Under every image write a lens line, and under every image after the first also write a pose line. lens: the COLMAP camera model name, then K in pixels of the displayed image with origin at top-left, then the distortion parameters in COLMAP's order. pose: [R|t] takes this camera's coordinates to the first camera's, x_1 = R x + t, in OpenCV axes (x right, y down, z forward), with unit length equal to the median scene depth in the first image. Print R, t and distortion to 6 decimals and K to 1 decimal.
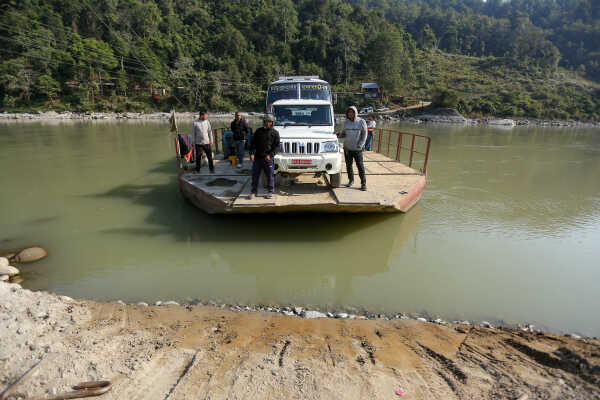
lens RADIAL K [[288.5, 0, 300.9], [0, 288.5, 197.1], [0, 0, 1]] dist [-0.068398, 0.026380]
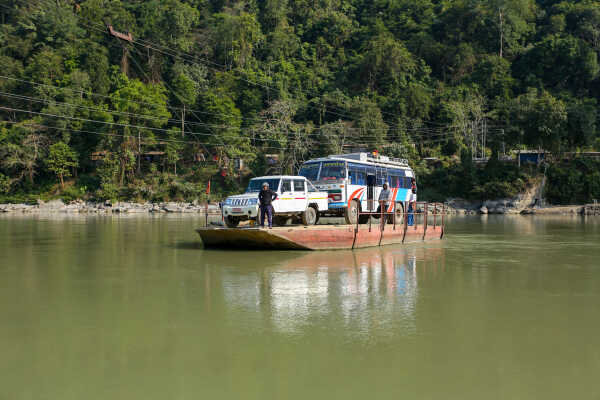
lens RADIAL K [[652.0, 0, 301.0], [0, 652.0, 191.6], [0, 0, 1]] dist [0.012248, 0.130196]
pose [[0.909453, -0.021711, -0.415240, 0.105141], [-0.105464, 0.953936, -0.280863, 0.003420], [0.402210, 0.299224, 0.865270, 0.010699]]
